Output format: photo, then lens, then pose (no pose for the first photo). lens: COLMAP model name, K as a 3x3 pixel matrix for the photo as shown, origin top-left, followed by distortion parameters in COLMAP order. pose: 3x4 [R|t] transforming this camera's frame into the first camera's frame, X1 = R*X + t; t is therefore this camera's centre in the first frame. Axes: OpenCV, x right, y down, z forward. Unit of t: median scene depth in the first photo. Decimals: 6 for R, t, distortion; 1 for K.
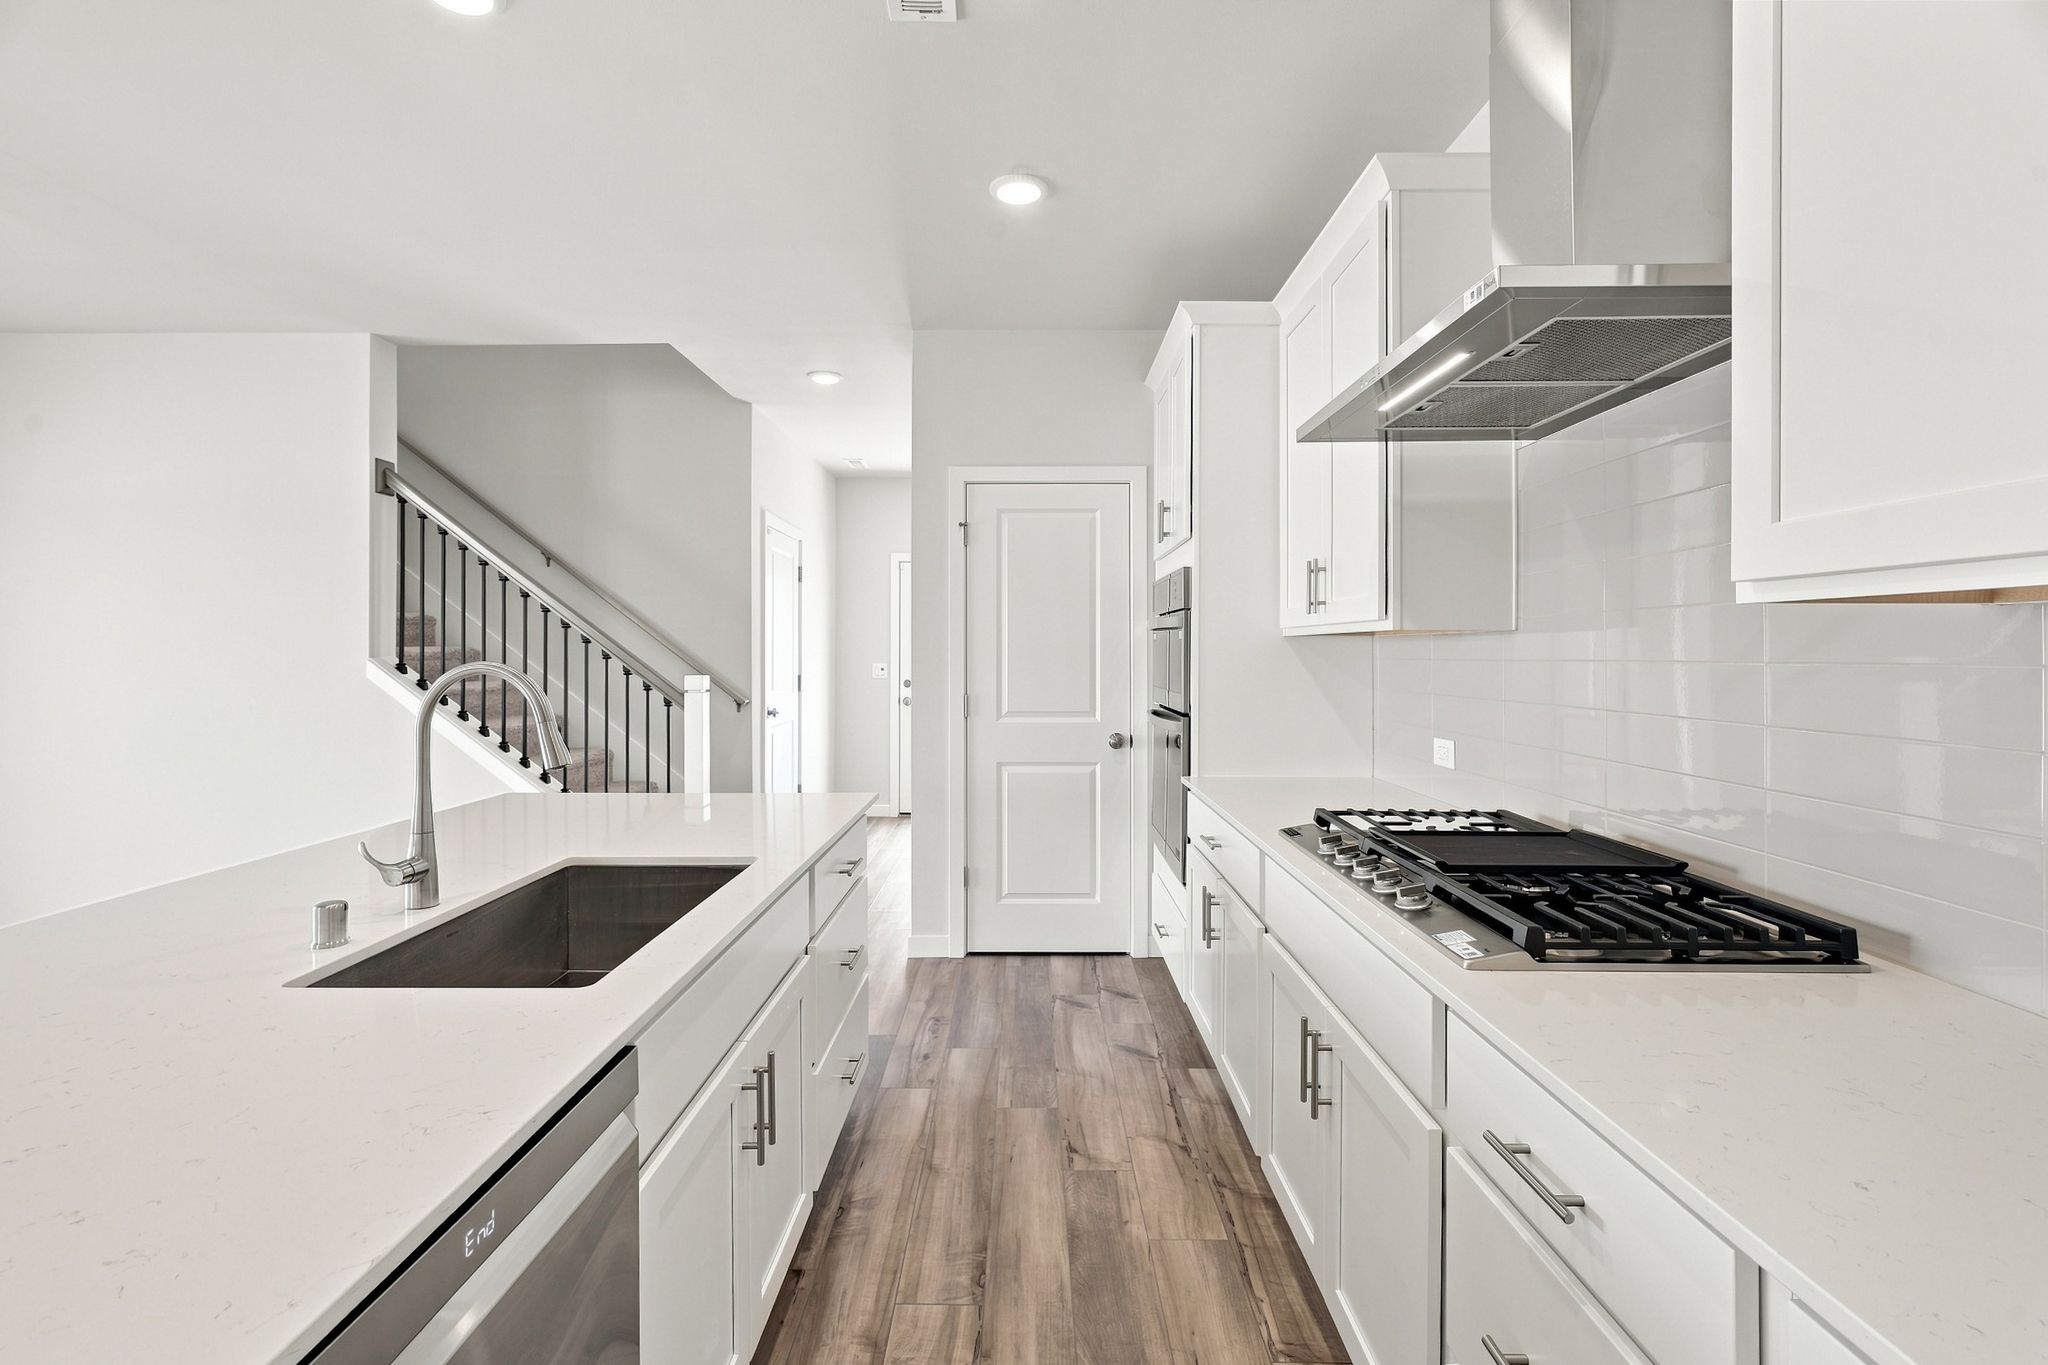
lens RADIAL K [[919.1, 0, 1007.0], [0, 919.1, 651.6], [0, 0, 1]] dist [-0.011109, 0.000317]
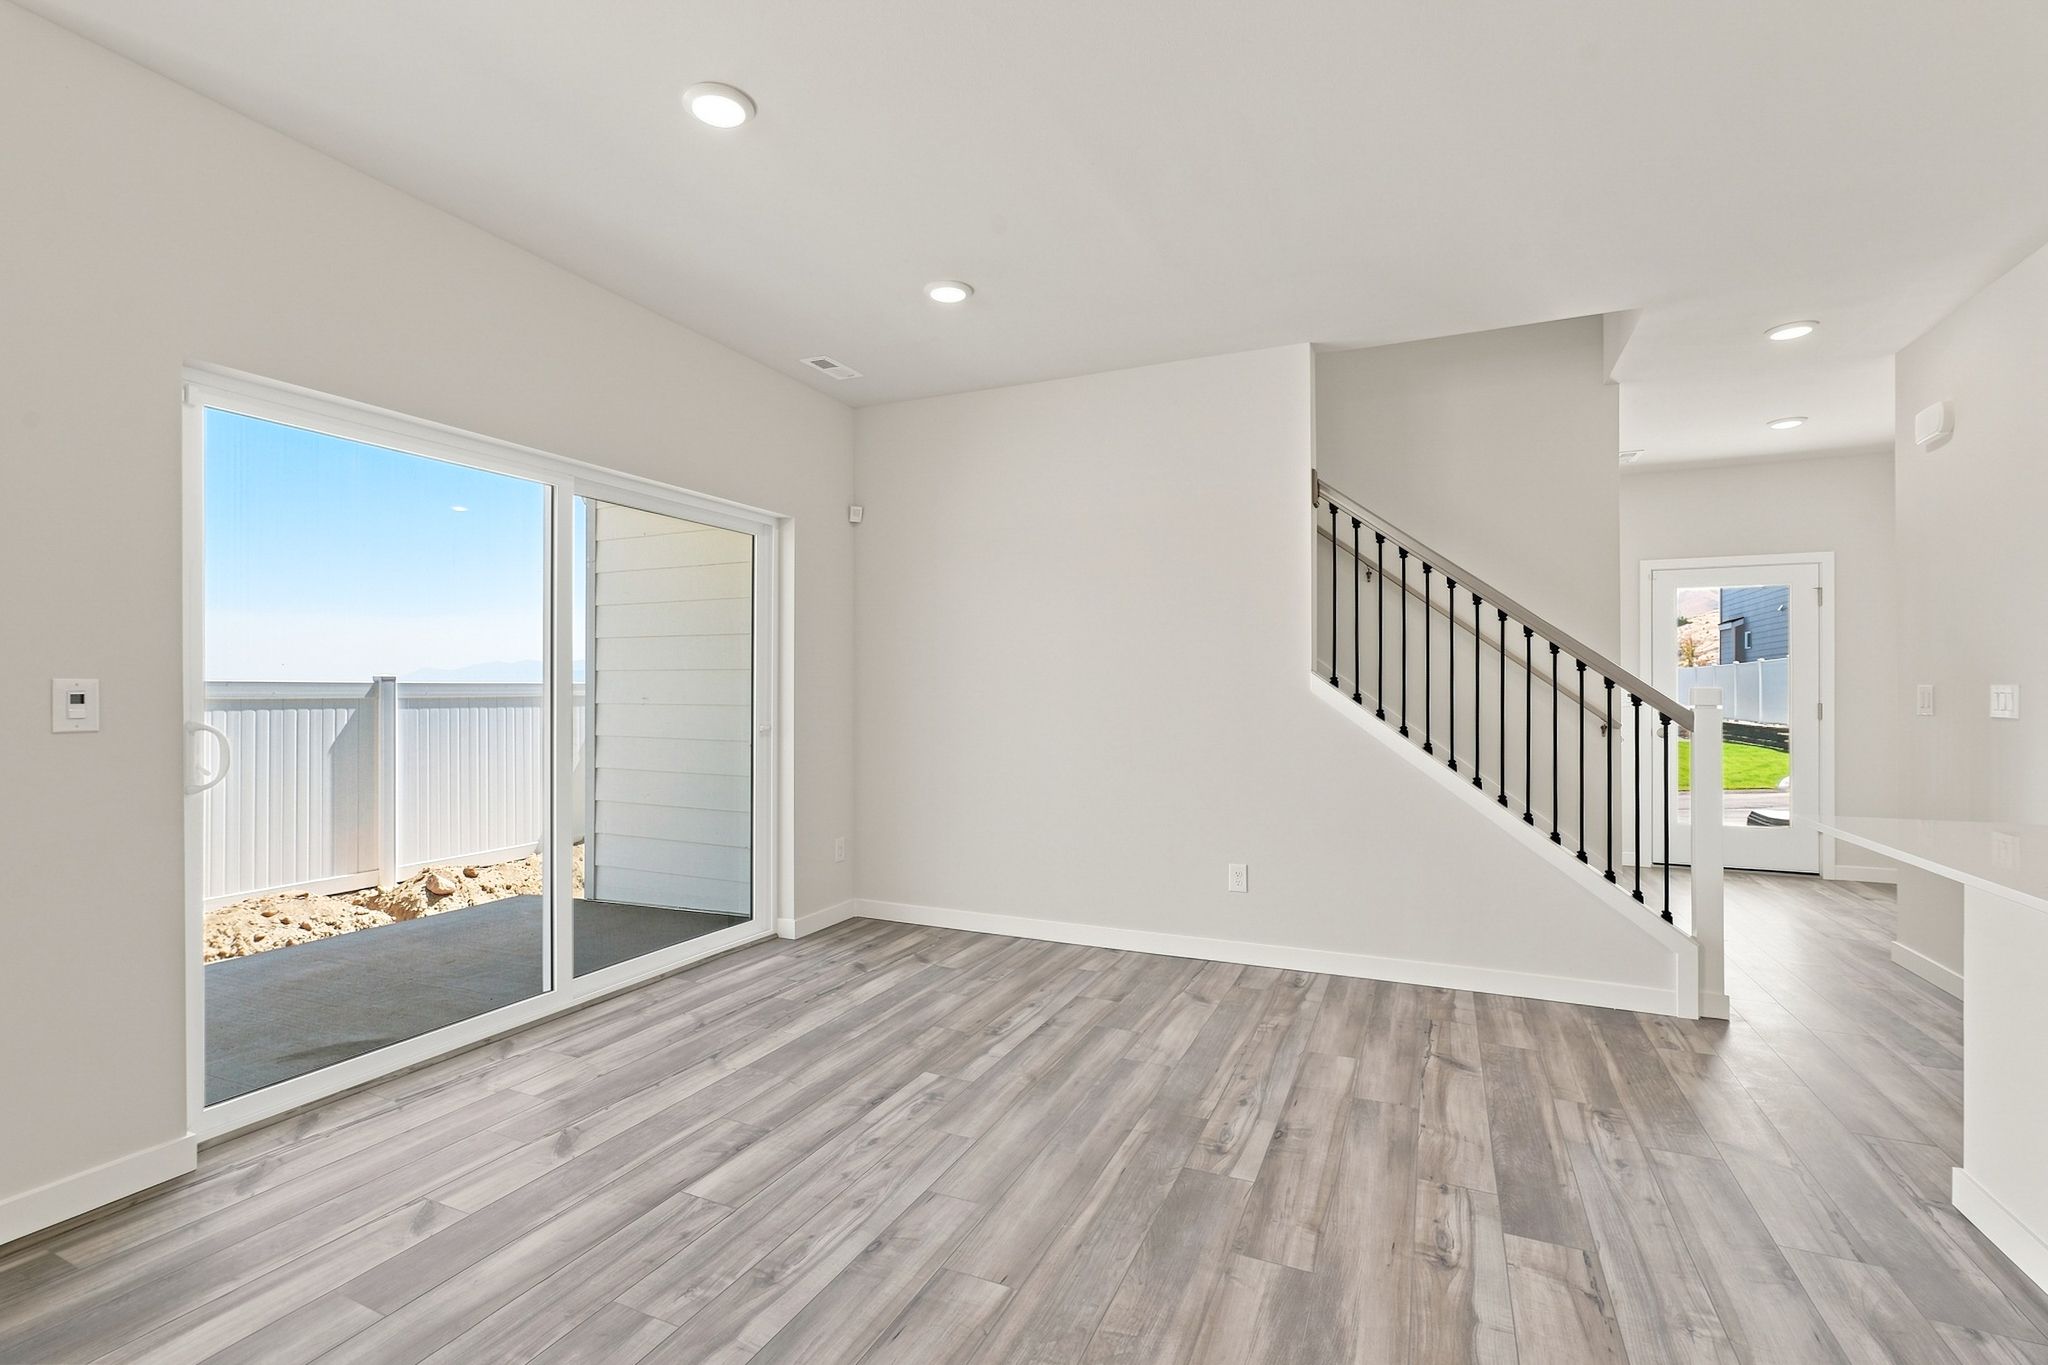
lens RADIAL K [[907.7, 0, 1010.3], [0, 907.7, 695.1], [0, 0, 1]] dist [-0.007771, 0.000767]
pose [[0.913045, -0.001041, -0.407856, -0.679572], [0.001935, 0.999997, 0.001780, 0.033843], [0.407853, -0.002414, 0.913044, -0.030133]]
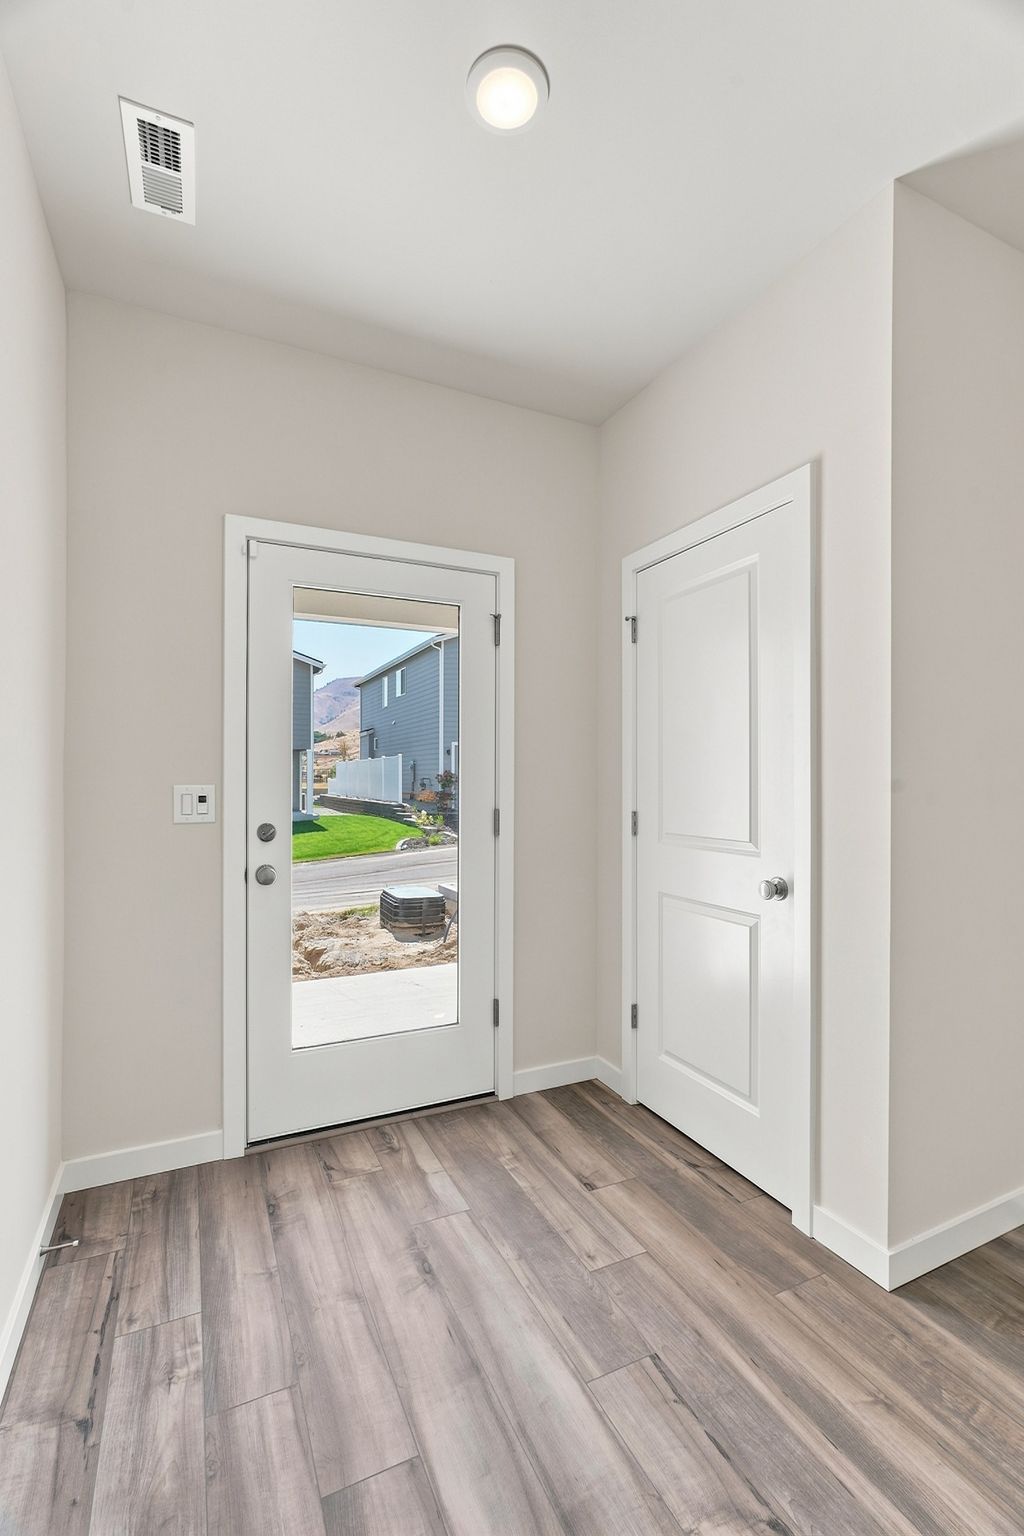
lens RADIAL K [[680.3, 0, 512.0], [0, 680.3, 768.0], [0, 0, 1]] dist [-0.010603, 0.000371]
pose [[0.893714, 0.003916, 0.448620, -0.315976], [0.003102, 0.999884, -0.014908, 0.020409], [-0.448626, 0.014715, 0.893598, 1.421148]]
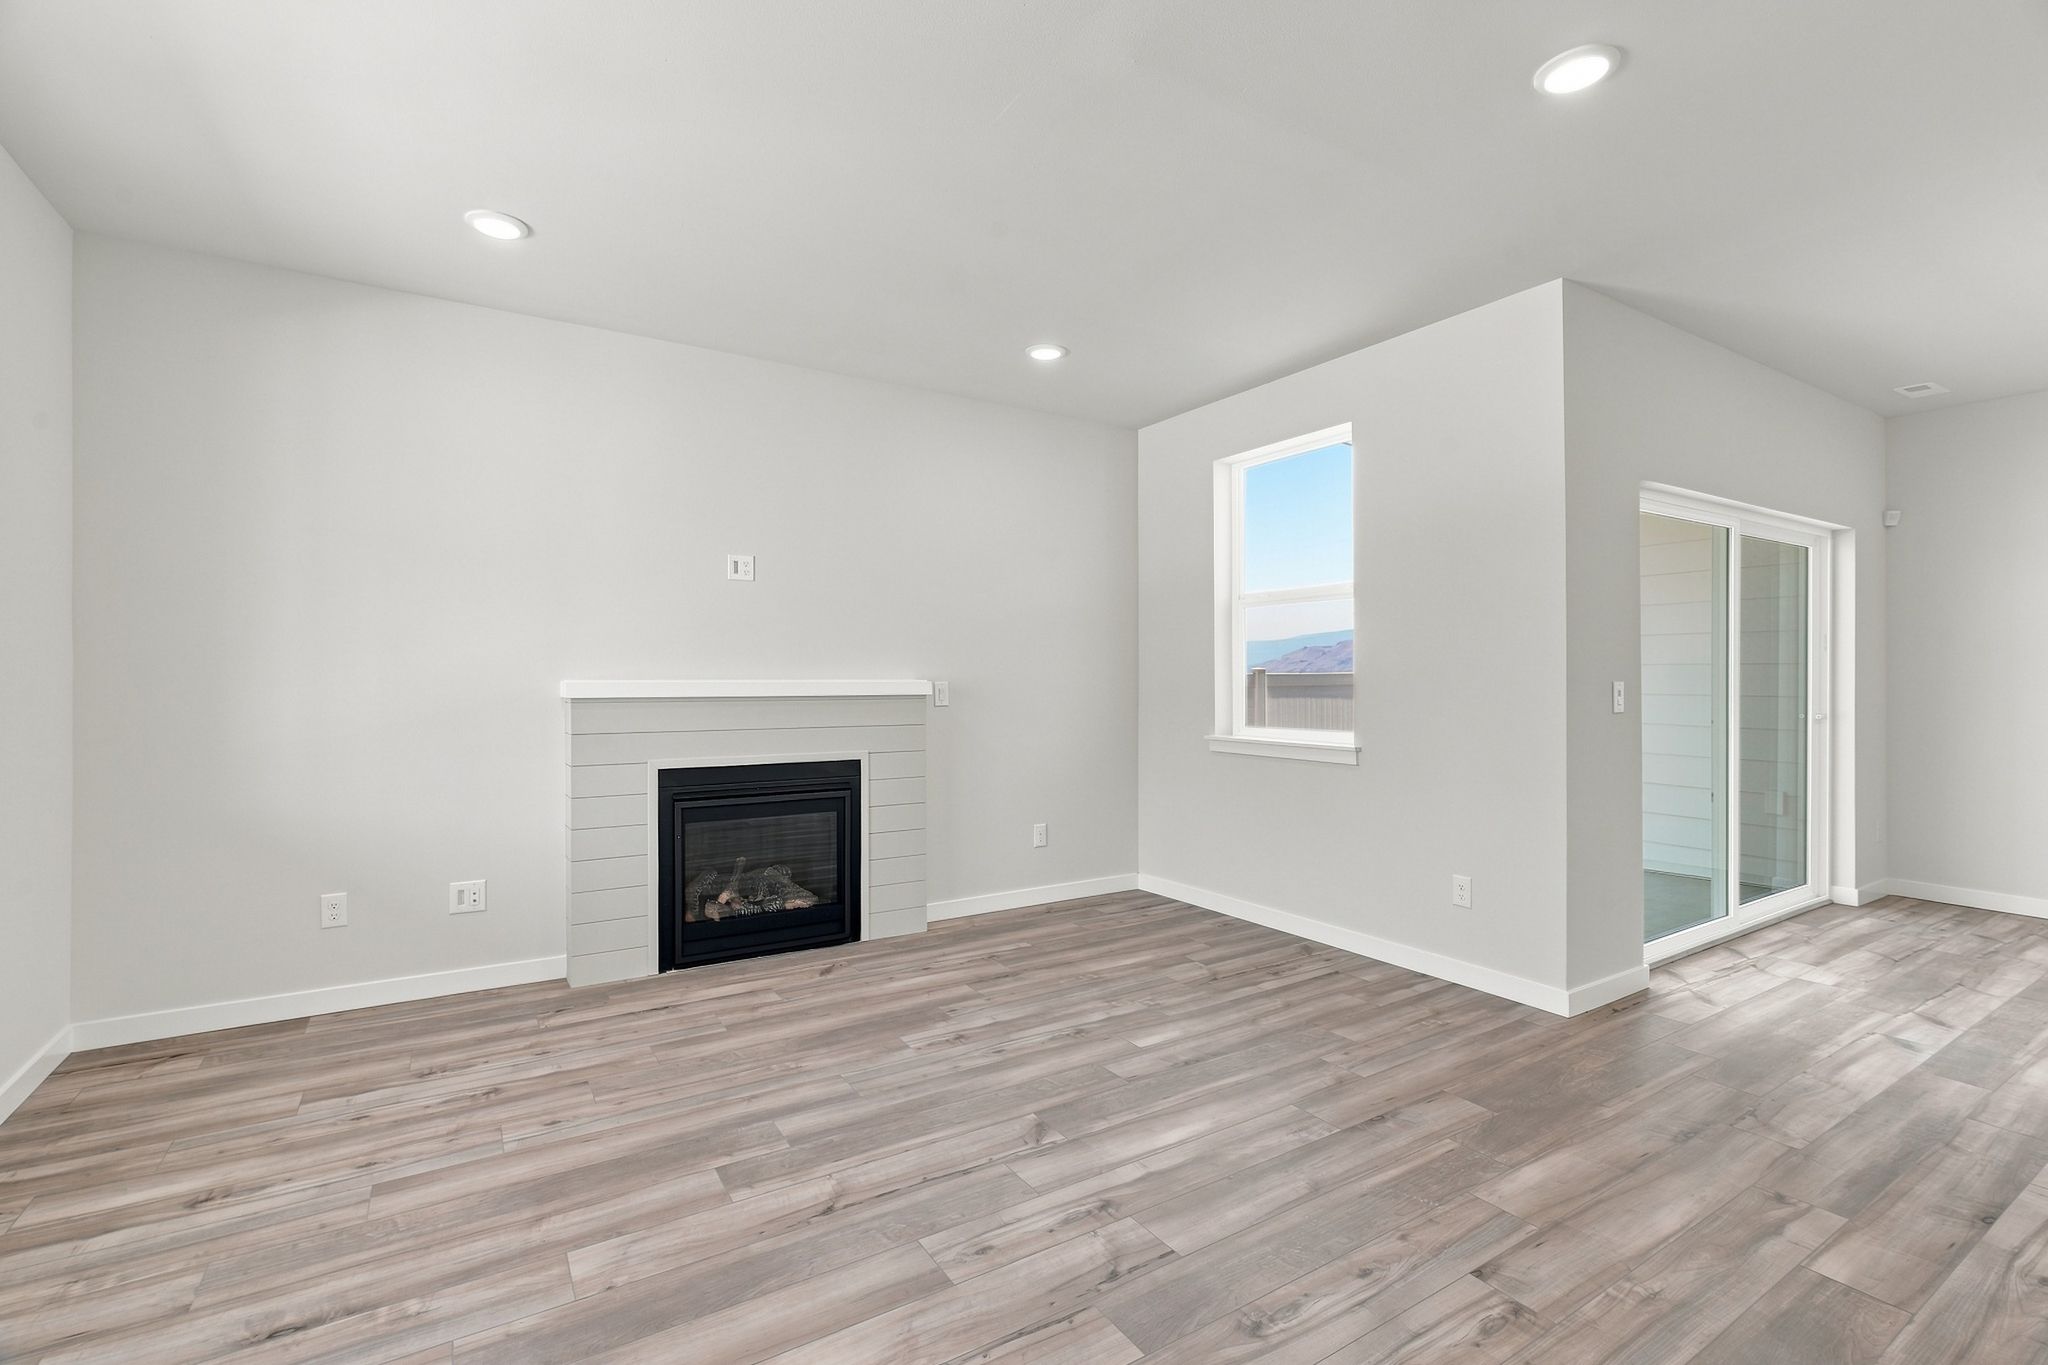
lens RADIAL K [[912.0, 0, 1014.6], [0, 912.0, 669.8], [0, 0, 1]] dist [-0.016132, 0.007142]
pose [[0.545073, -0.010777, -0.838319, -1.001469], [0.004003, 0.999939, -0.010253, 0.018530], [0.838379, 0.002233, 0.545083, -0.853471]]
